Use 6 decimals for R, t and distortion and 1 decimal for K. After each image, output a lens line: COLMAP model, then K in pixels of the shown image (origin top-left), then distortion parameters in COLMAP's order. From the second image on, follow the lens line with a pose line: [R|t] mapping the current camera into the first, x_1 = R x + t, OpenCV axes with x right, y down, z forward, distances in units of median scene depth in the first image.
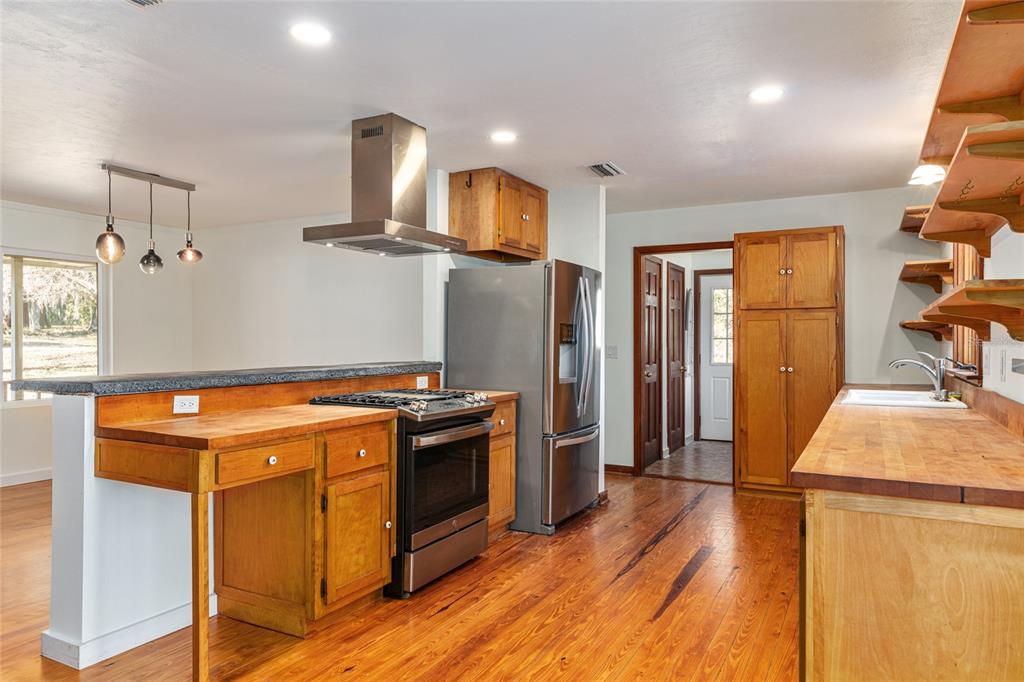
lens RADIAL K [[683.4, 0, 511.9], [0, 683.4, 341.3], [0, 0, 1]] dist [0.004319, -0.001507]
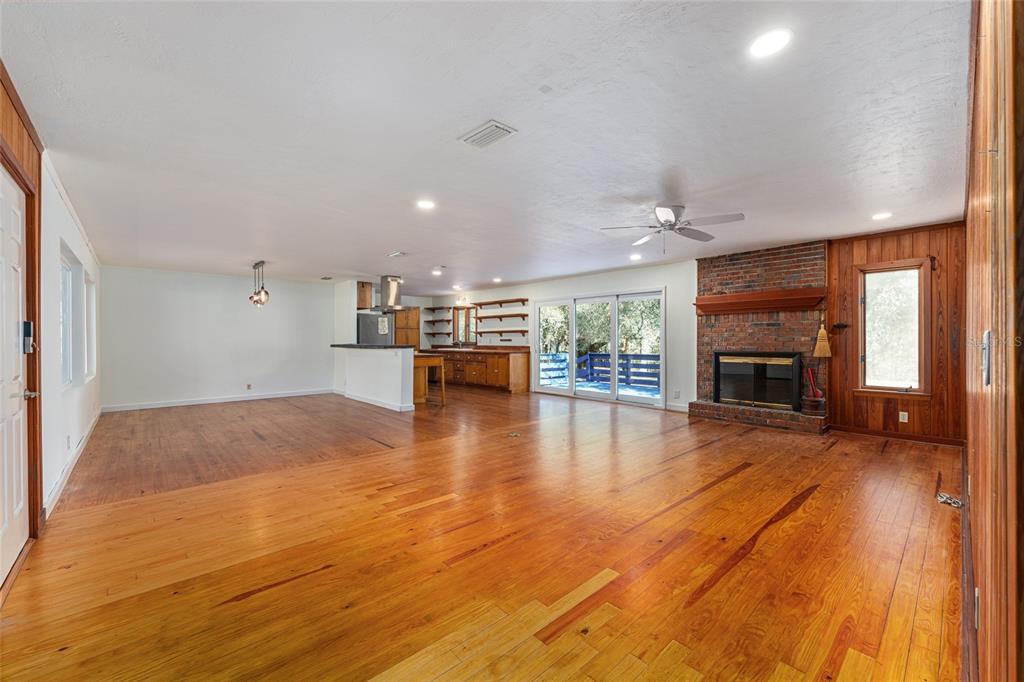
lens RADIAL K [[407.8, 0, 512.1], [0, 407.8, 342.2], [0, 0, 1]] dist [-0.001510, 0.000580]
pose [[0.345626, -0.007071, 0.938346, -1.547550], [0.004013, 0.999974, 0.006058, 0.015805], [-0.938364, 0.001672, 0.345646, -0.274054]]
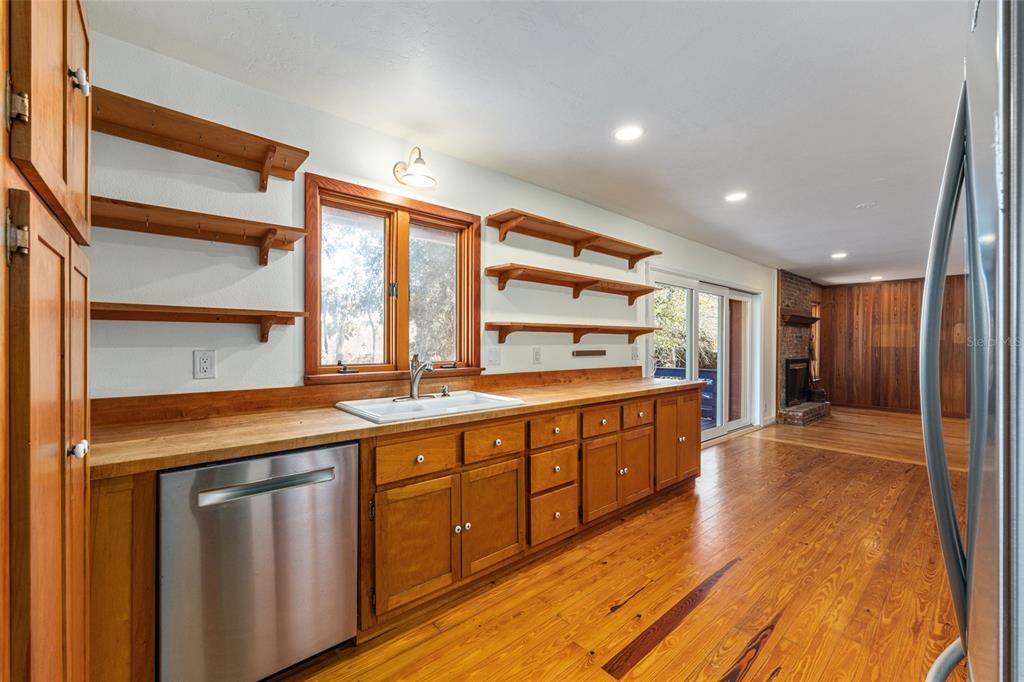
lens RADIAL K [[407.8, 0, 513.6], [0, 407.8, 343.9], [0, 0, 1]] dist [-0.001510, 0.000580]
pose [[-0.929775, -0.005827, 0.368082, 0.200983], [-0.003716, 0.999972, 0.006442, -0.002712], [-0.368109, 0.004622, -0.929771, 1.180670]]
